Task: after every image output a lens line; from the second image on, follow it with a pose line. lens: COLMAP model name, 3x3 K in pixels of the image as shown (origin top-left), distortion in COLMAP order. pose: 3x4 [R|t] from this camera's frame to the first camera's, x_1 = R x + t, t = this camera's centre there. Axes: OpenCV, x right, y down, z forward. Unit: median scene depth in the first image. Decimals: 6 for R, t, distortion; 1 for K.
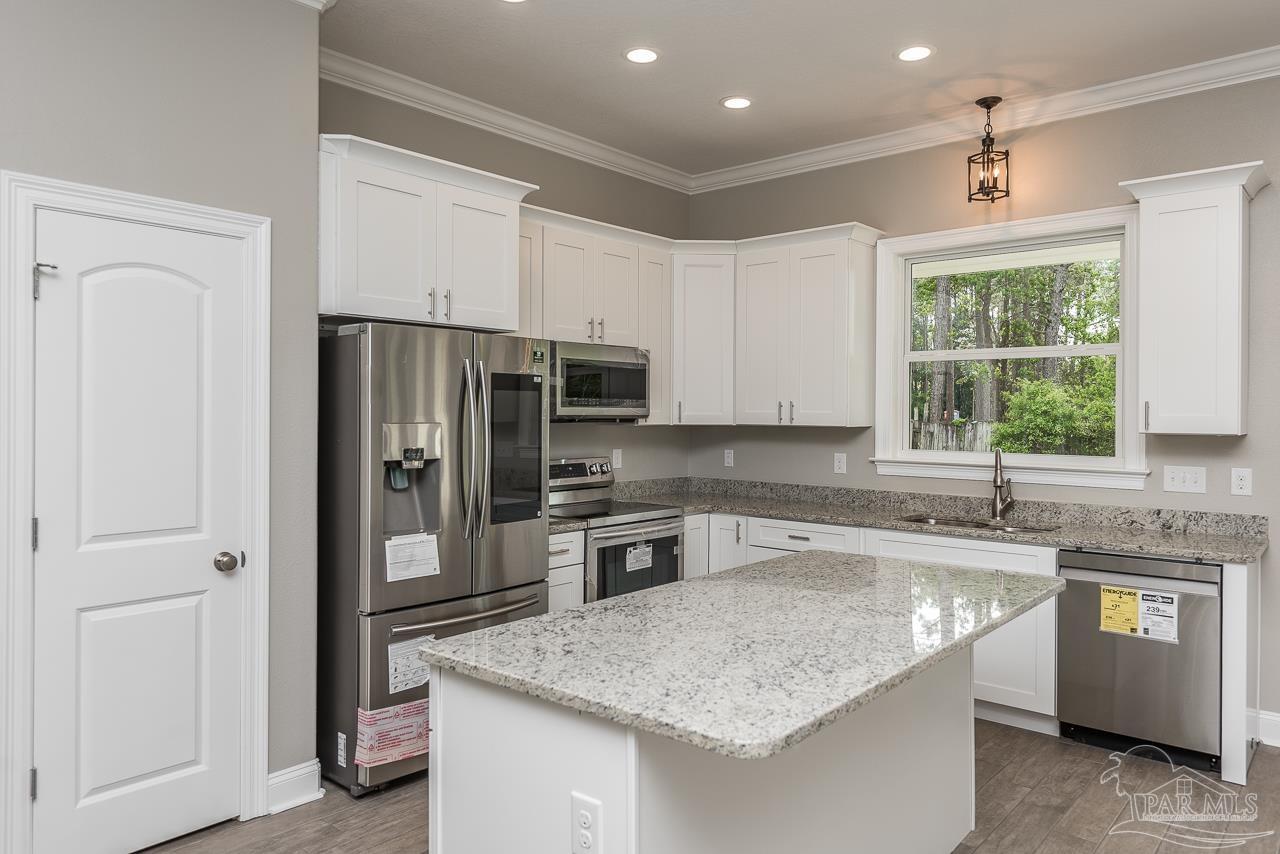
lens RADIAL K [[873.4, 0, 685.2], [0, 873.4, 431.3], [0, 0, 1]] dist [0.021967, -0.011574]
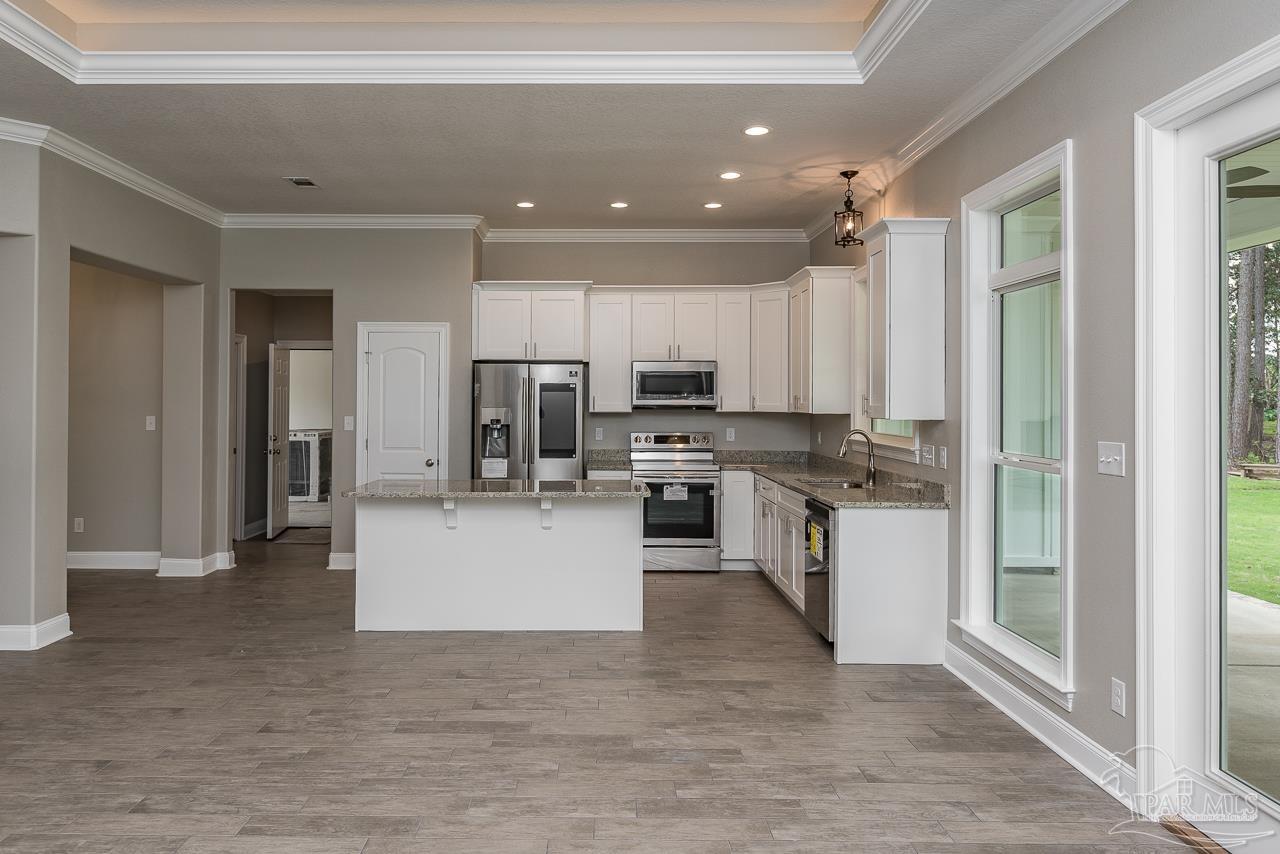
lens RADIAL K [[873.4, 0, 611.2], [0, 873.4, 400.2], [0, 0, 1]] dist [0.021967, -0.011574]
pose [[0.651197, -0.004202, -0.758897, 1.323776], [-0.016991, 0.999653, -0.020115, 0.009640], [0.758718, 0.025994, 0.650900, -0.177513]]
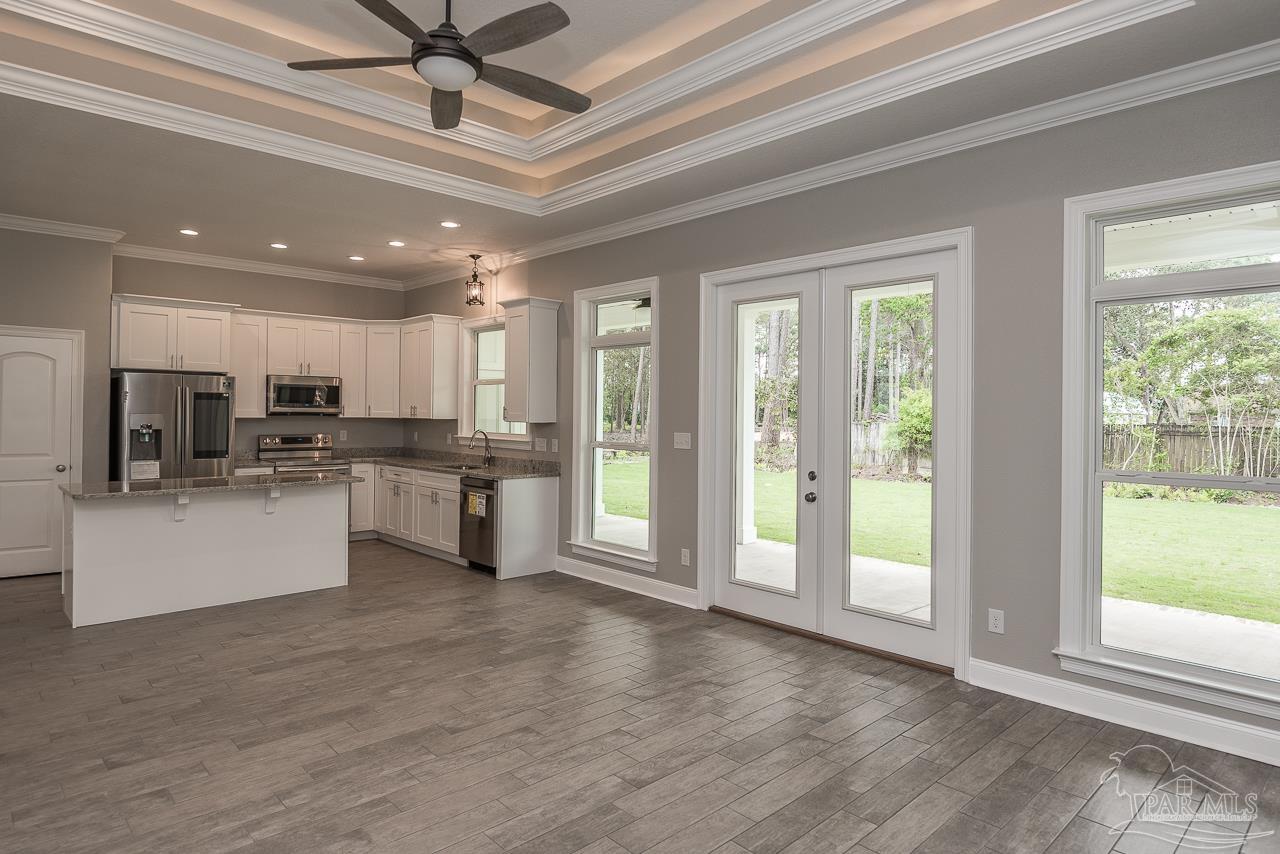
lens RADIAL K [[713.5, 0, 646.0], [0, 713.5, 423.3], [0, 0, 1]] dist [0.001815, -0.001465]
pose [[0.994902, 0.007498, -0.100571, 1.051451], [-0.008346, 0.999933, -0.008009, 0.017491], [0.100504, 0.008808, 0.994898, -0.674646]]
